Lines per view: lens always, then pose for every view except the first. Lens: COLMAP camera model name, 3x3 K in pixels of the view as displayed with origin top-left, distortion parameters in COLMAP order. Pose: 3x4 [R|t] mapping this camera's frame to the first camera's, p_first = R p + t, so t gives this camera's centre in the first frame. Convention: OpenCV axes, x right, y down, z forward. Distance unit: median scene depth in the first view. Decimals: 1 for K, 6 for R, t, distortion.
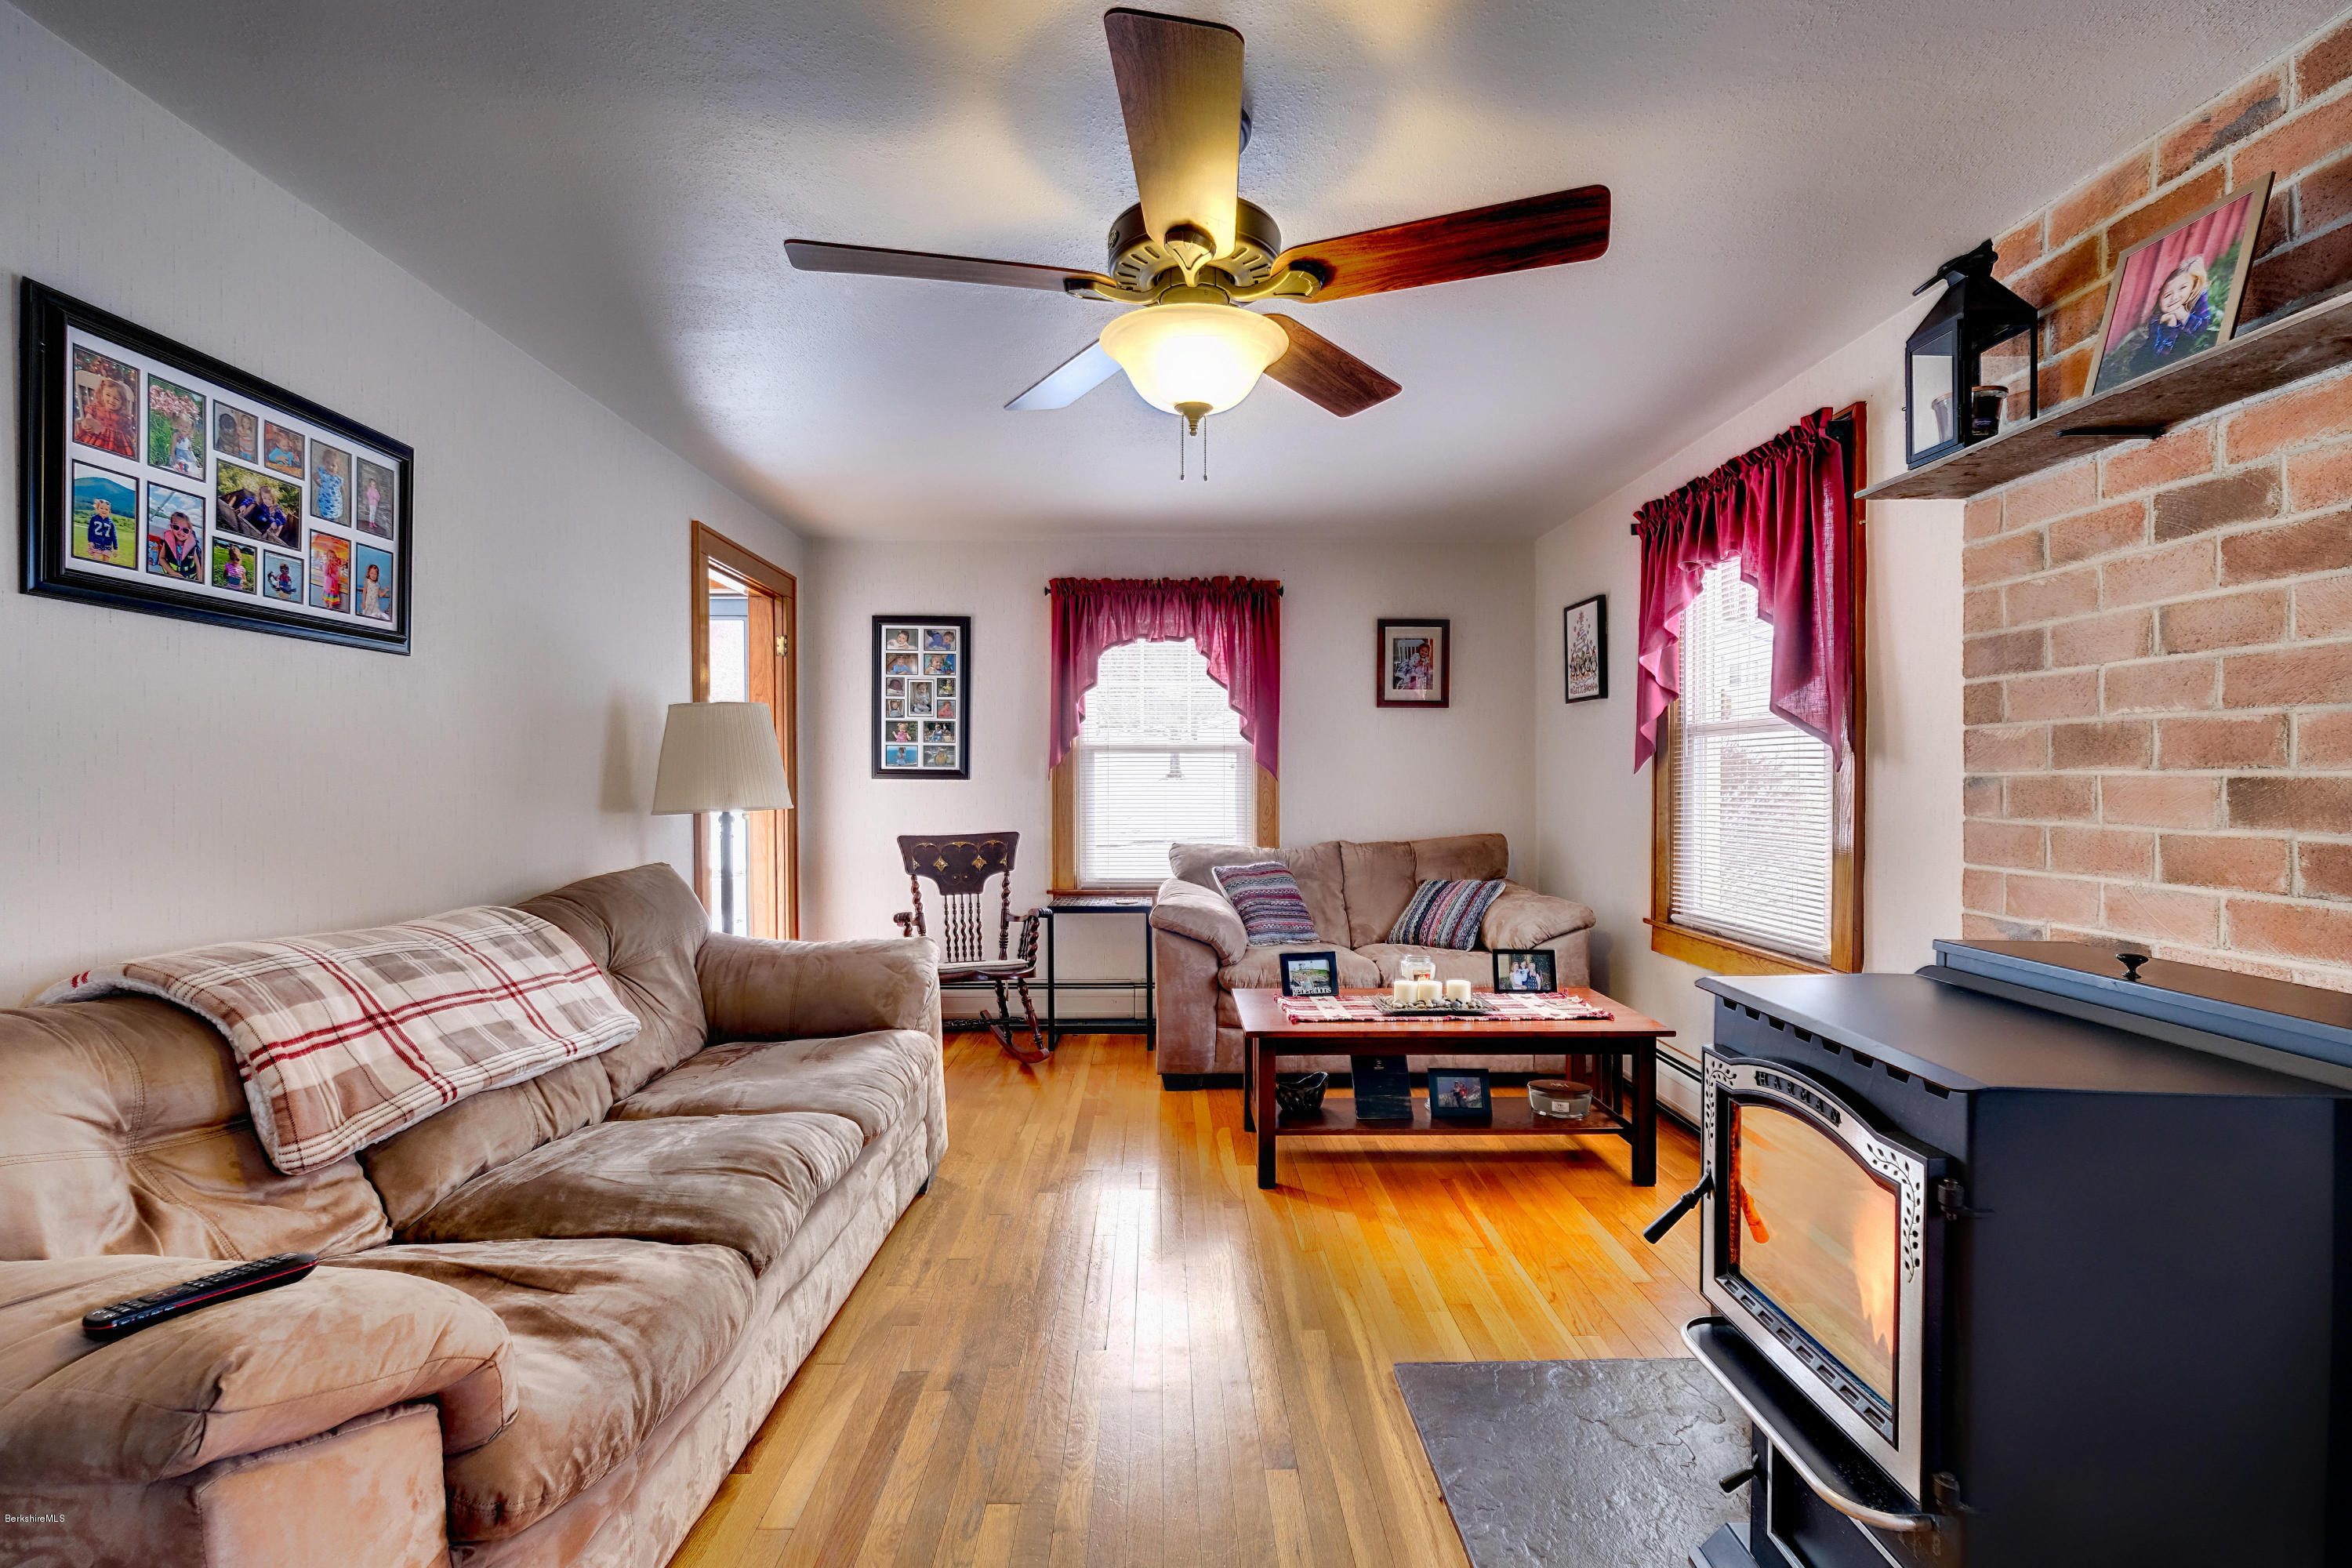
lens RADIAL K [[1015.6, 0, 1175.0], [0, 1015.6, 793.4], [0, 0, 1]] dist [-0.008079, 0.001047]
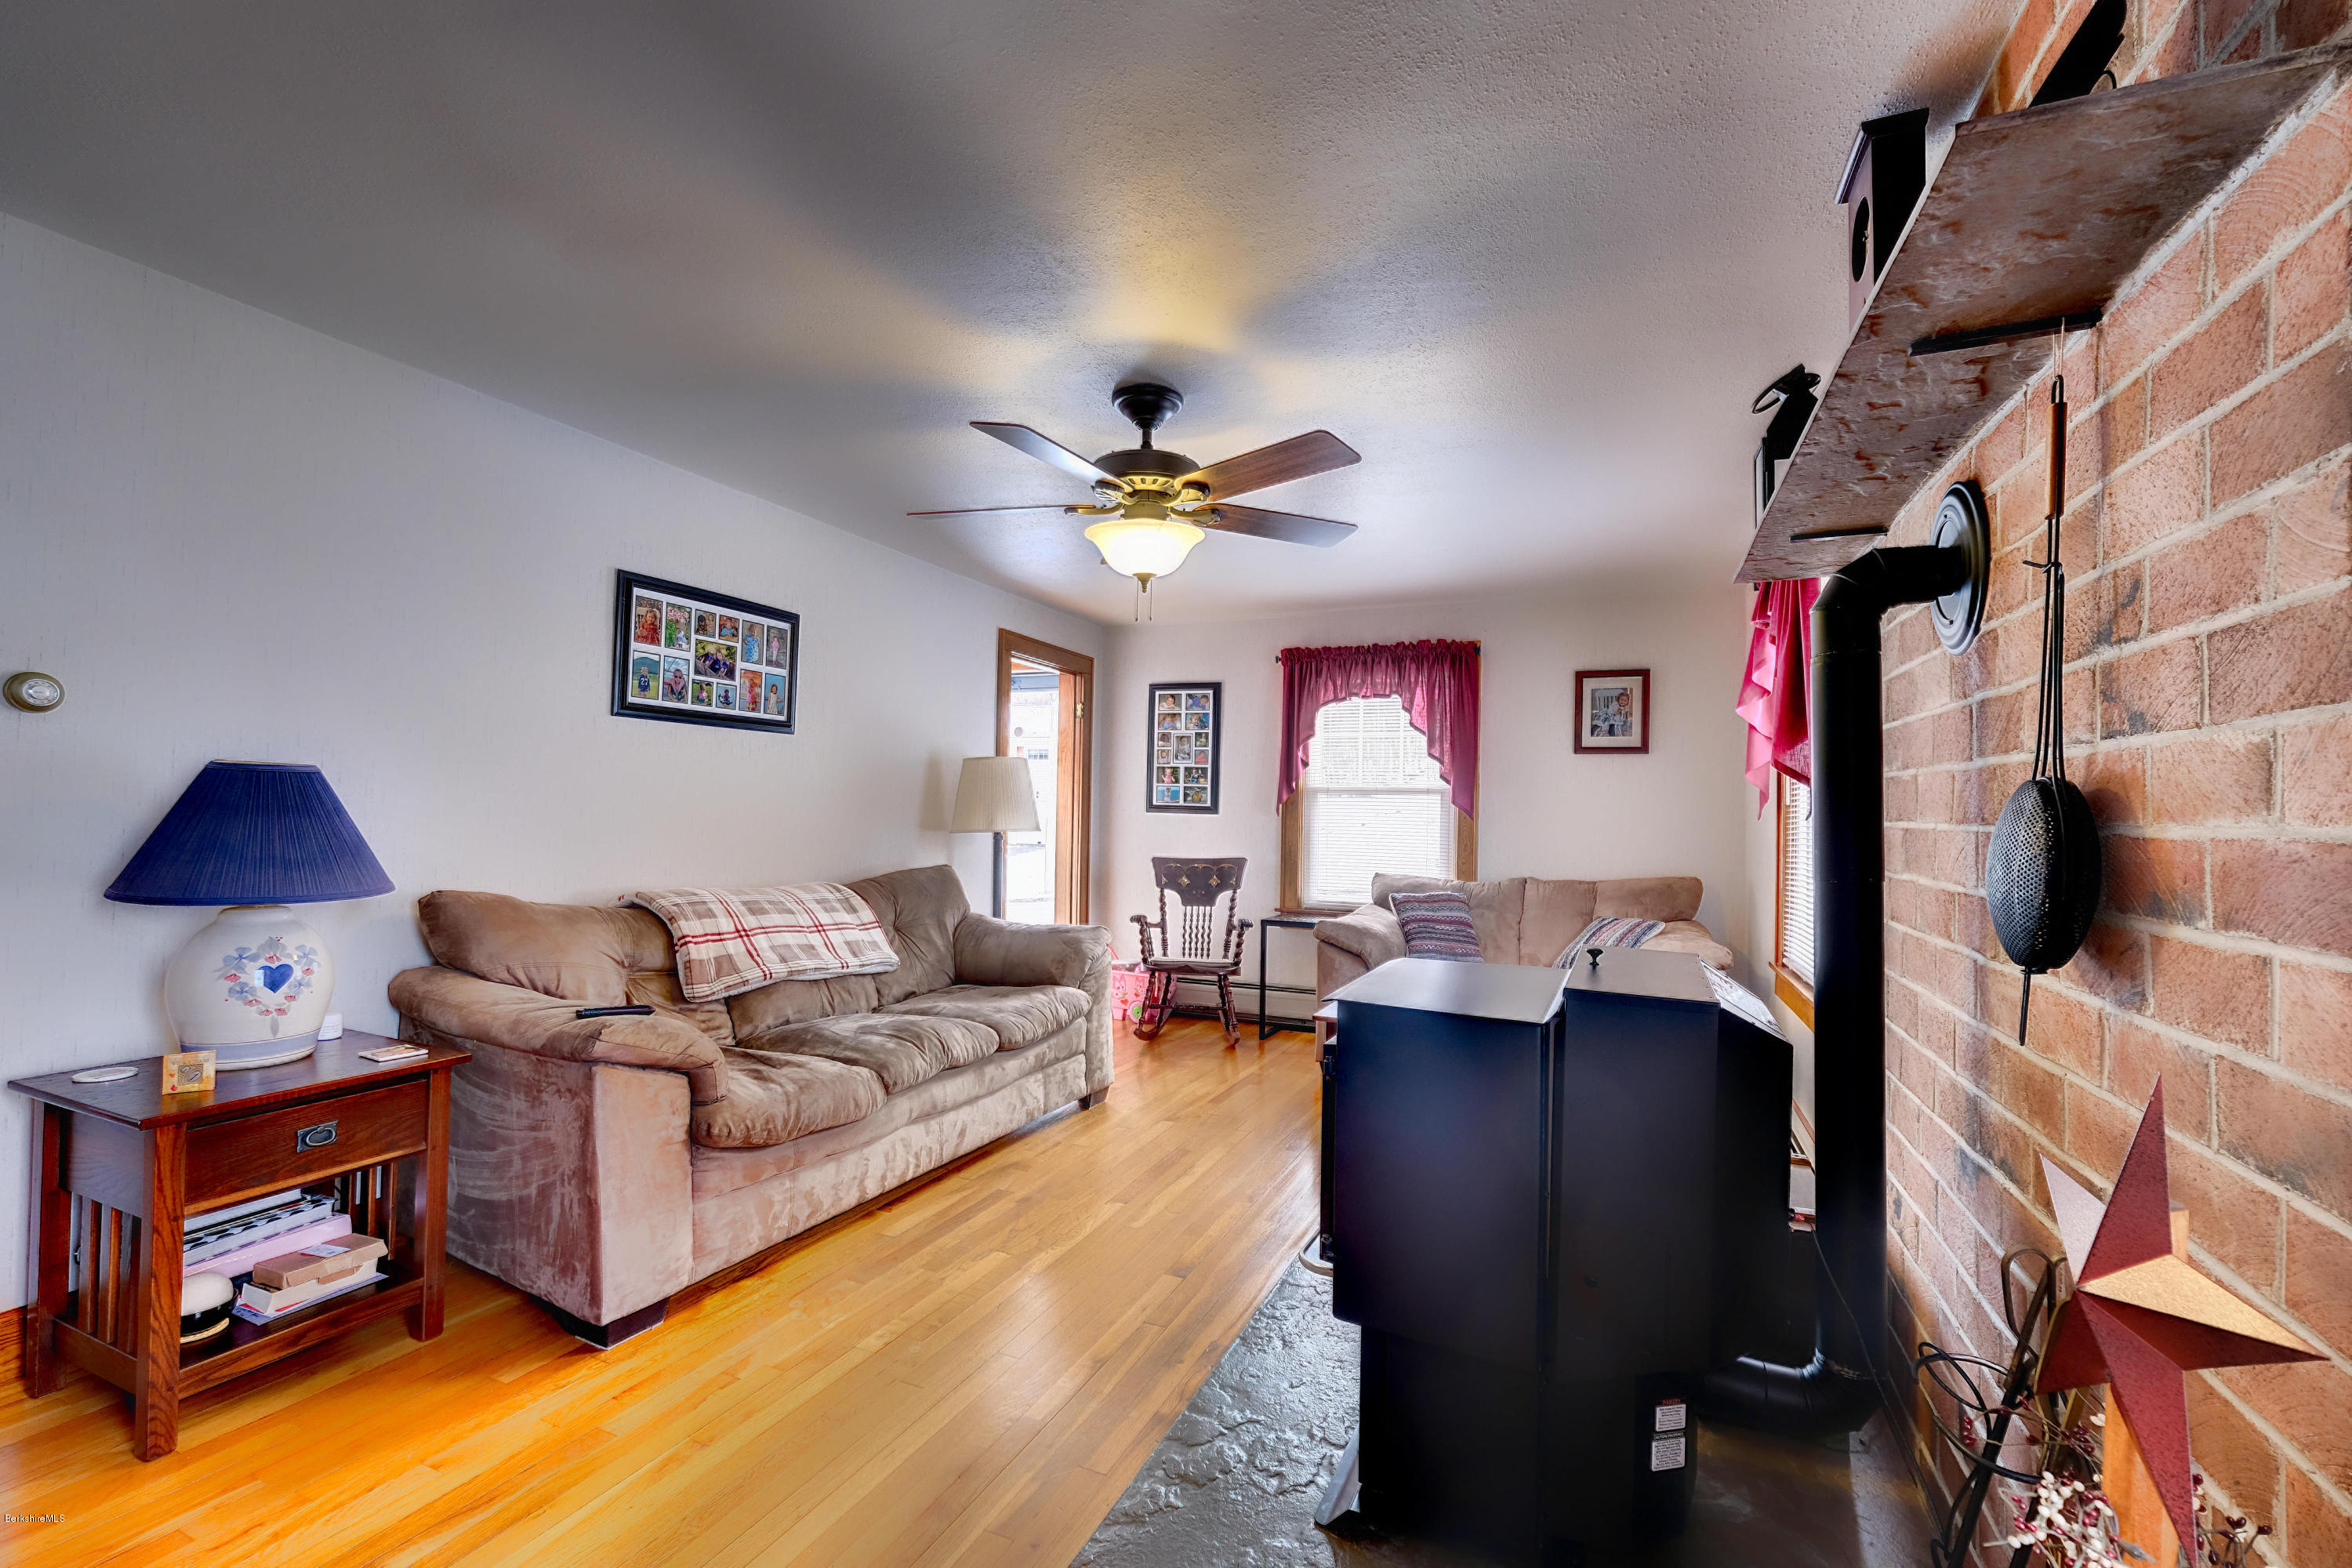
lens RADIAL K [[1015.6, 0, 1174.1], [0, 1015.6, 795.0], [0, 0, 1]] dist [-0.008079, 0.001047]
pose [[0.909380, 0.011568, -0.415805, 0.604211], [-0.026108, 0.999230, -0.029301, 0.001109], [0.415146, 0.037501, 0.908982, -0.326529]]
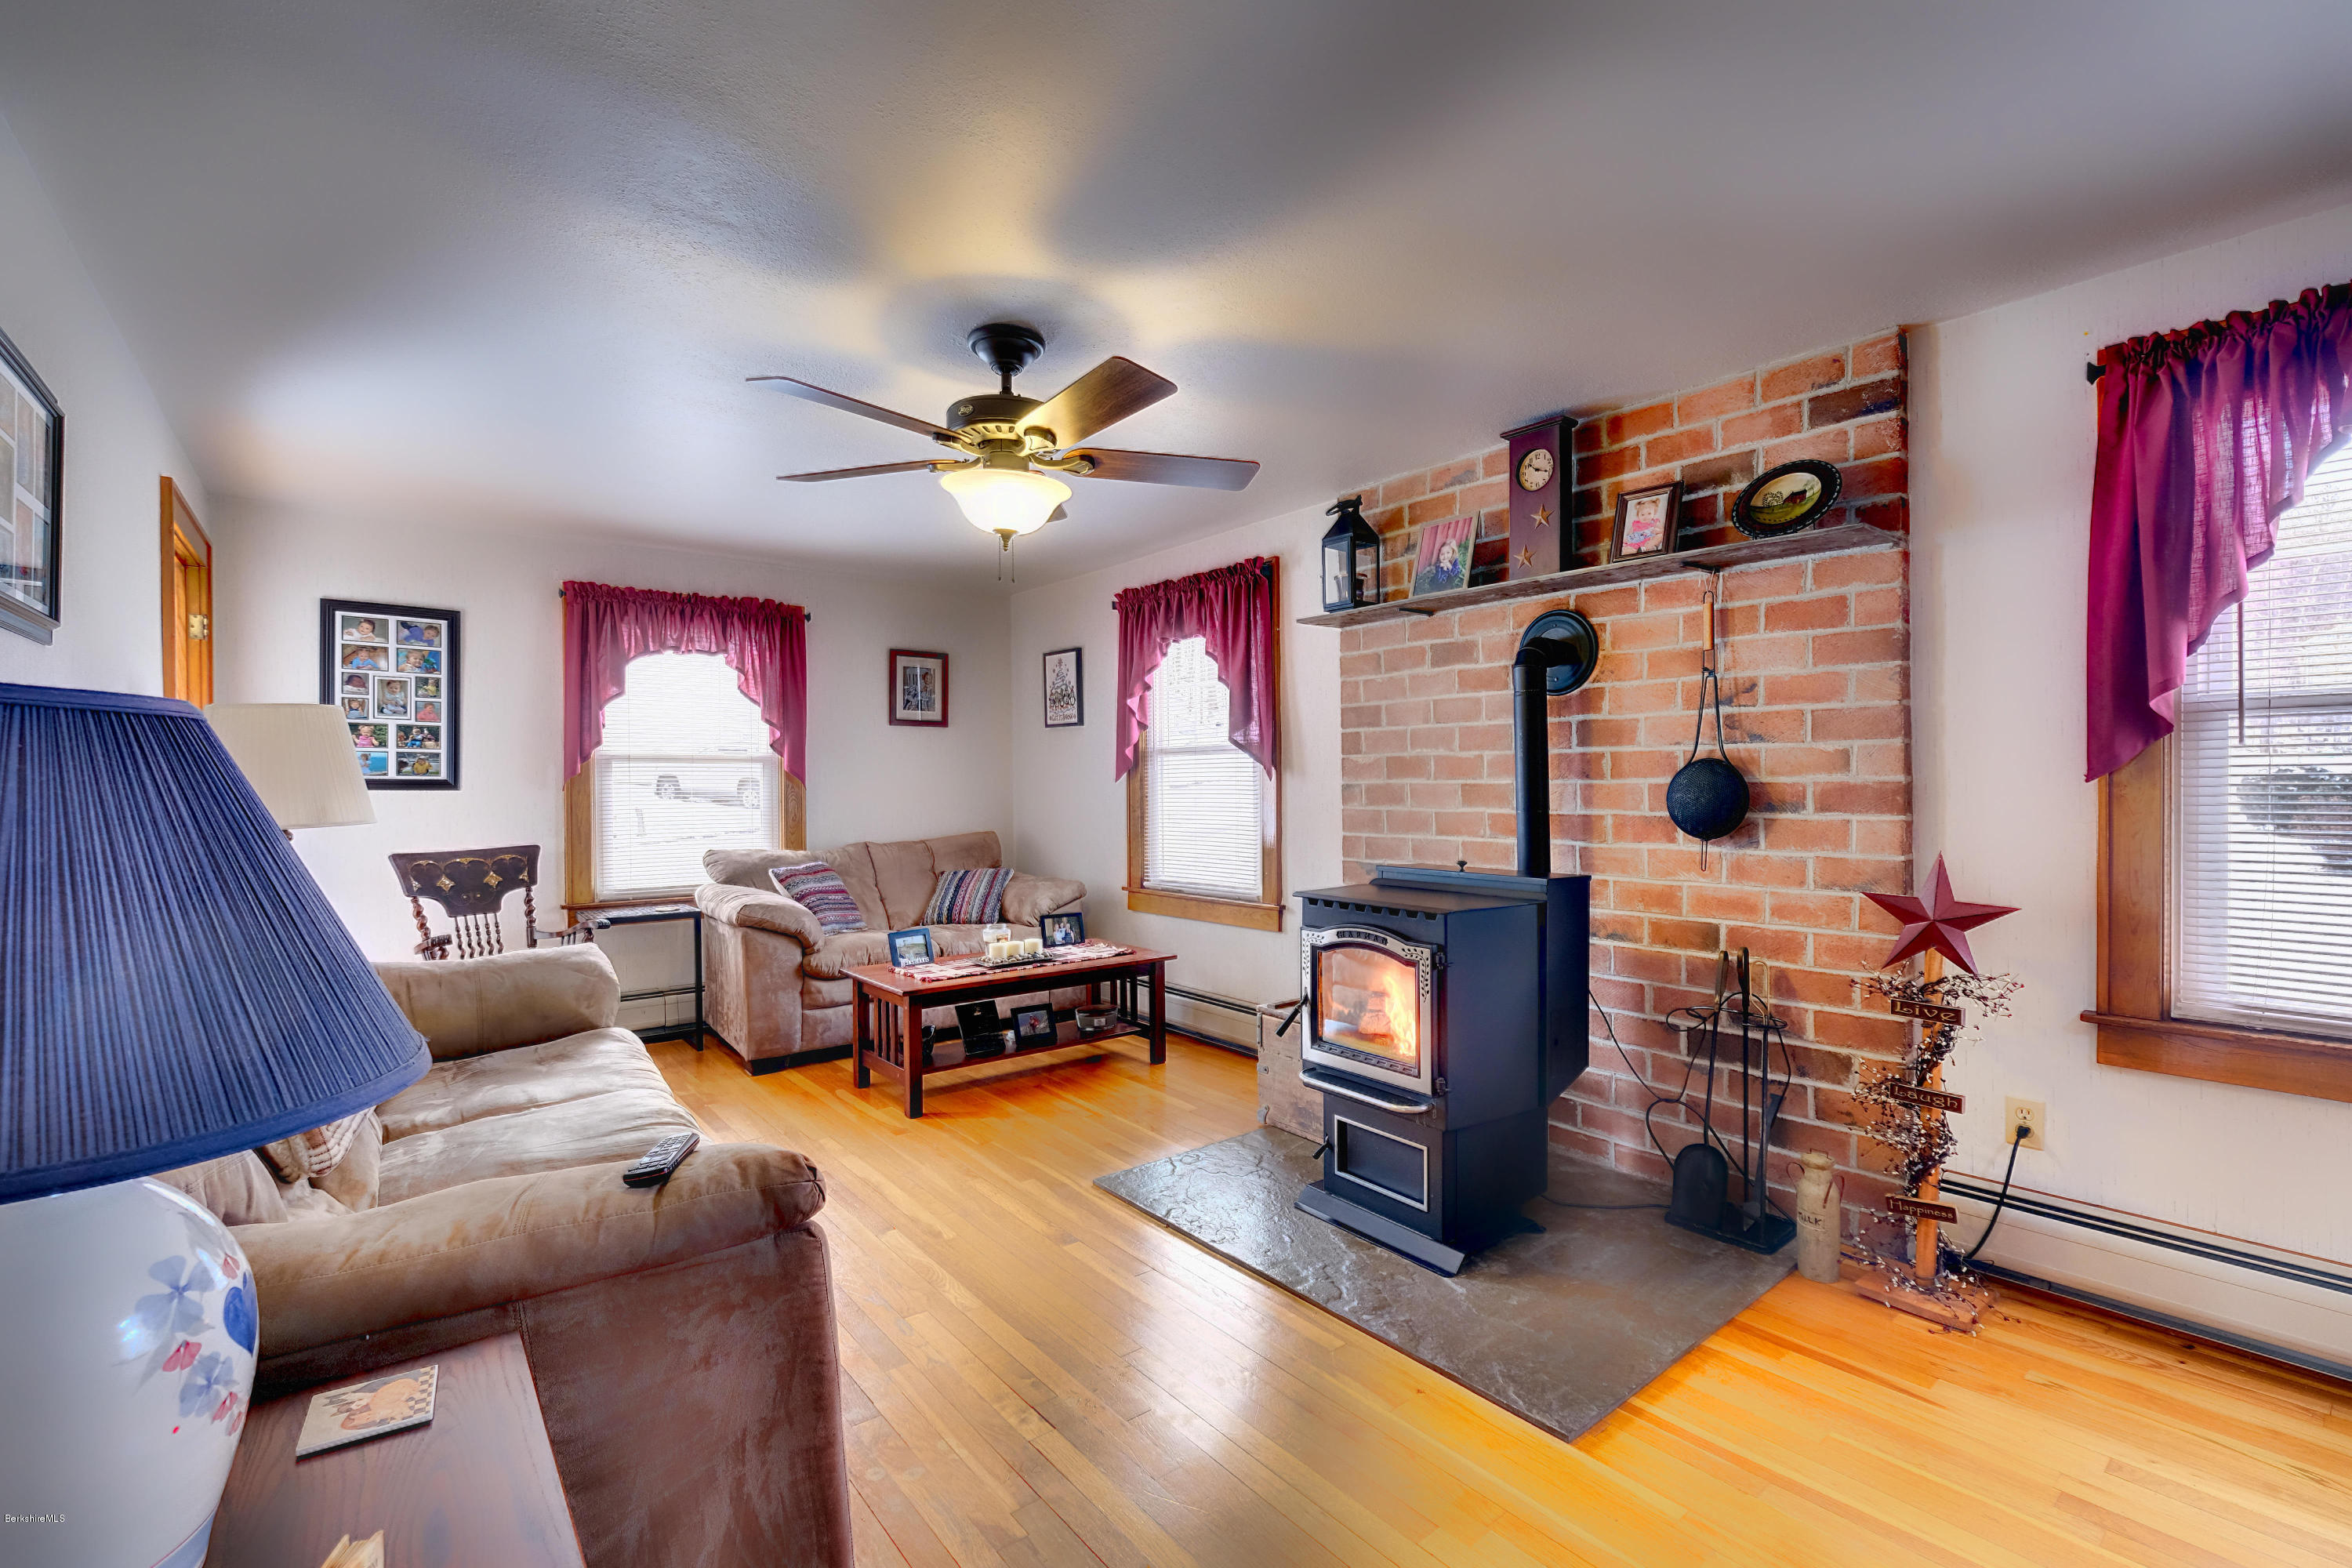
lens RADIAL K [[1015.6, 0, 1177.5], [0, 1015.6, 792.8], [0, 0, 1]] dist [-0.008079, 0.001047]
pose [[0.790394, -0.008709, 0.612538, -0.578504], [0.014228, 0.999890, -0.004144, 0.003322], [-0.612434, 0.011990, 0.790431, -0.252789]]
